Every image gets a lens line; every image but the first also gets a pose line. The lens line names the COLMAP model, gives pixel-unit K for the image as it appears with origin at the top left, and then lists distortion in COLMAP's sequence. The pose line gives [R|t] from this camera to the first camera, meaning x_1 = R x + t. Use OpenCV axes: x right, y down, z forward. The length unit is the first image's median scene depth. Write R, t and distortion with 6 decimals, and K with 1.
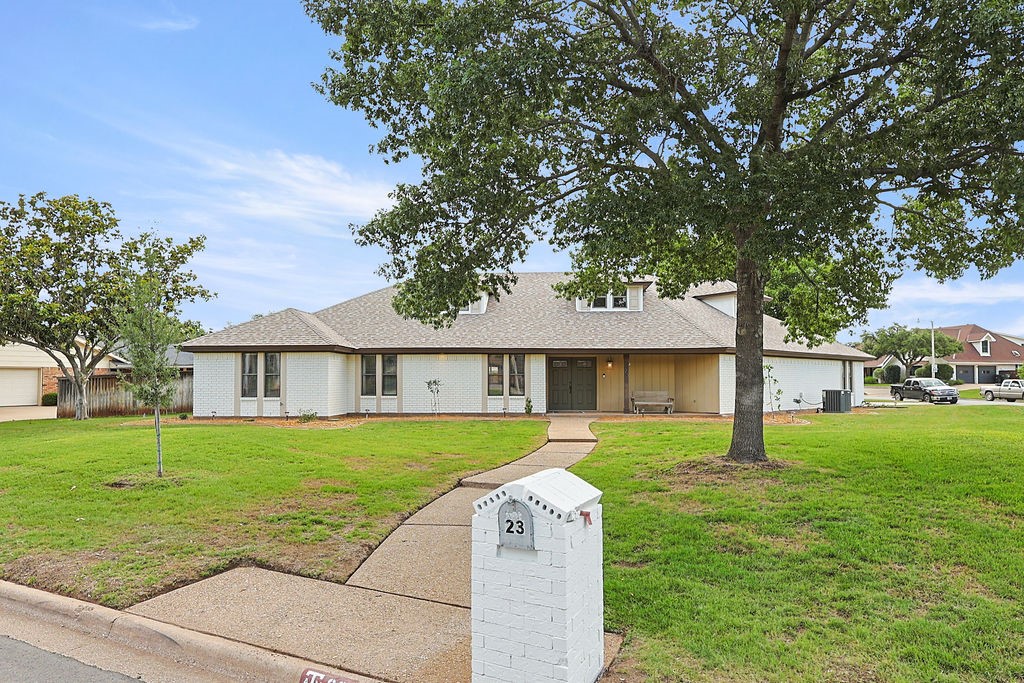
lens RADIAL K [[601.9, 0, 508.6], [0, 601.9, 344.3], [0, 0, 1]] dist [-0.008857, -0.002501]
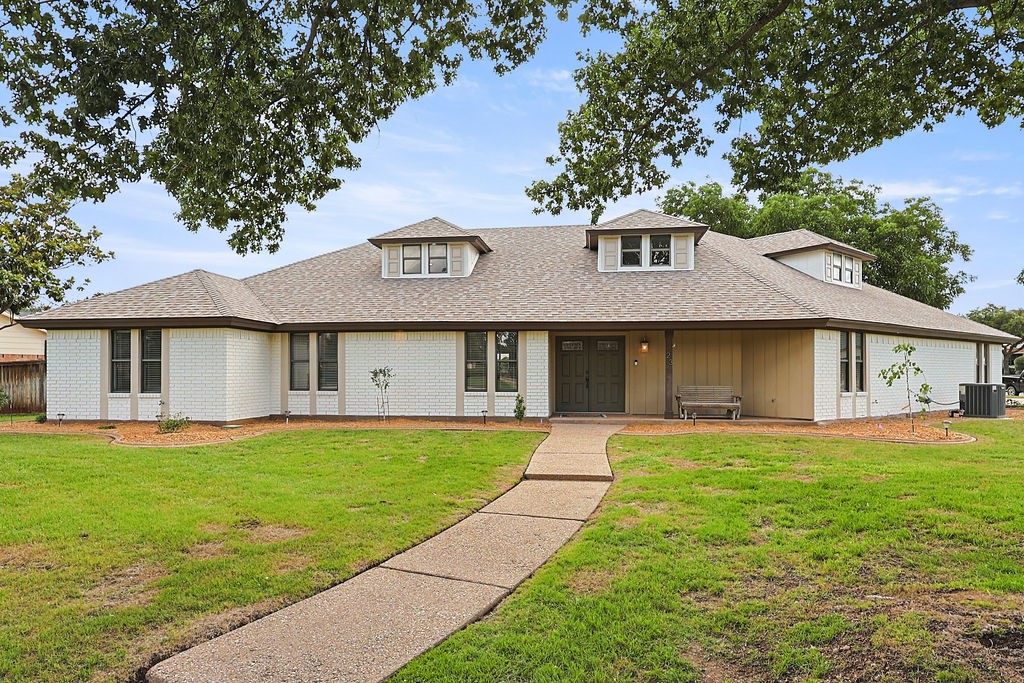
lens RADIAL K [[601.9, 0, 505.4], [0, 601.9, 357.5], [0, 0, 1]] dist [-0.008857, -0.002501]
pose [[0.997233, -0.000465, -0.074337, 0.063289], [0.003305, 0.999269, 0.038091, 0.020407], [0.074265, -0.038231, 0.996505, 0.316497]]
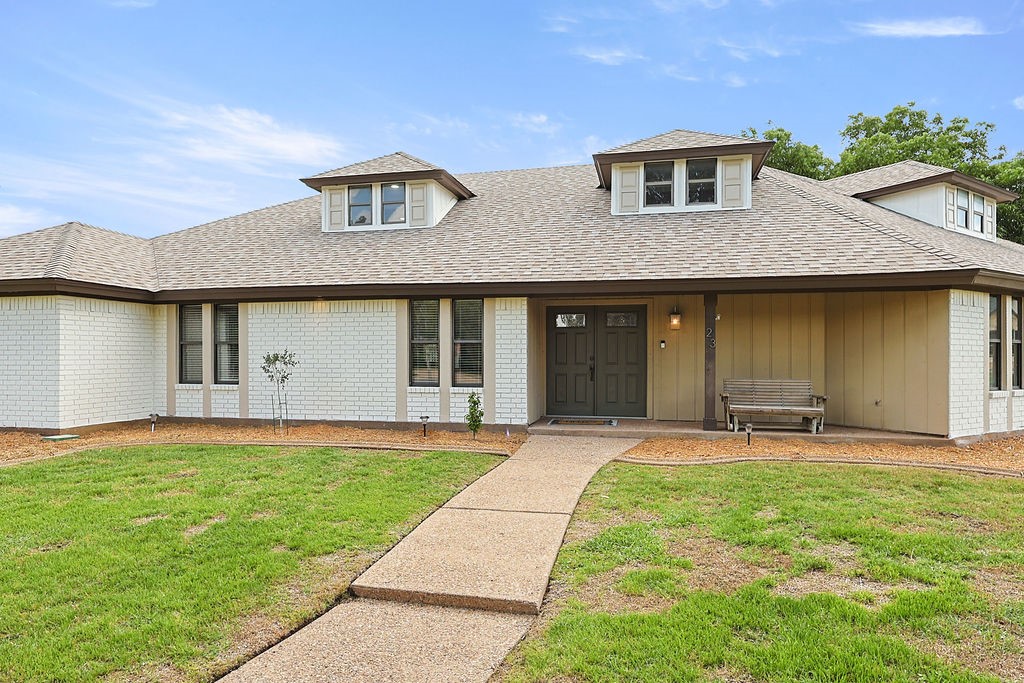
lens RADIAL K [[601.9, 0, 515.6], [0, 601.9, 349.5], [0, 0, 1]] dist [-0.008857, -0.002501]
pose [[0.988084, -0.000681, -0.153911, 0.122524], [0.008346, 0.998756, 0.049159, 0.033729], [0.153686, -0.049858, 0.986861, 0.544183]]
